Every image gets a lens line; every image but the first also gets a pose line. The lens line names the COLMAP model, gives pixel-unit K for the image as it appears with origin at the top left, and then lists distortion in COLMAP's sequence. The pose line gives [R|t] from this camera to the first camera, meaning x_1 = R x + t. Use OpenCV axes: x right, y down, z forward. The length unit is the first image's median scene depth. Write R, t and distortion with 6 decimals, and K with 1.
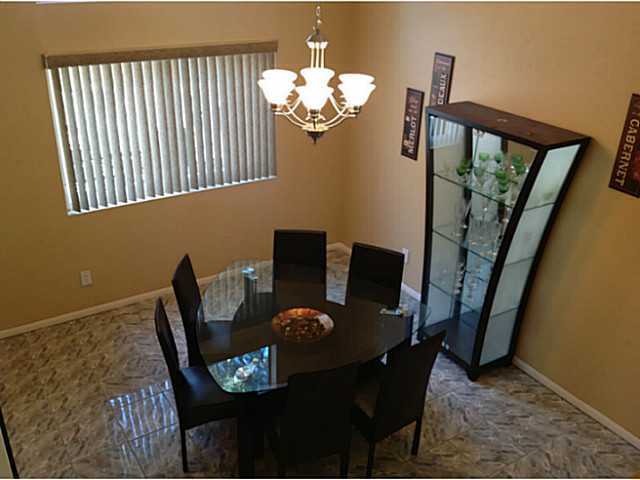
lens RADIAL K [[608.2, 0, 319.0], [0, 608.2, 253.6], [0, 0, 1]] dist [0.056459, -0.125947]
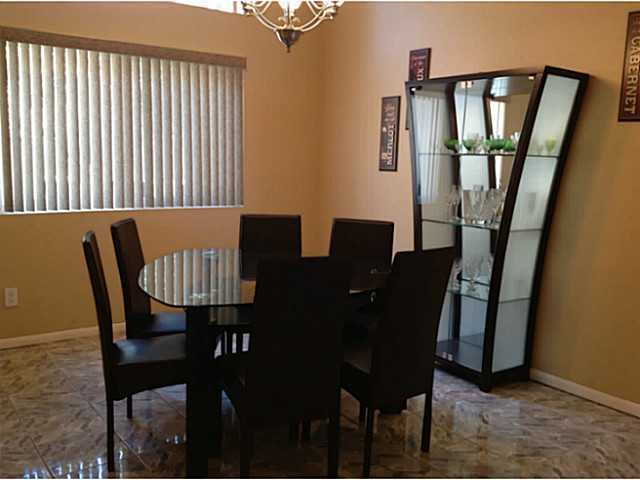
lens RADIAL K [[608.2, 0, 319.0], [0, 608.2, 253.6], [0, 0, 1]] dist [0.056459, -0.125947]
pose [[0.998328, -0.009160, 0.057067, -0.011950], [0.026103, 0.952386, -0.303774, 0.275228], [-0.051567, 0.304756, 0.951034, 0.191727]]
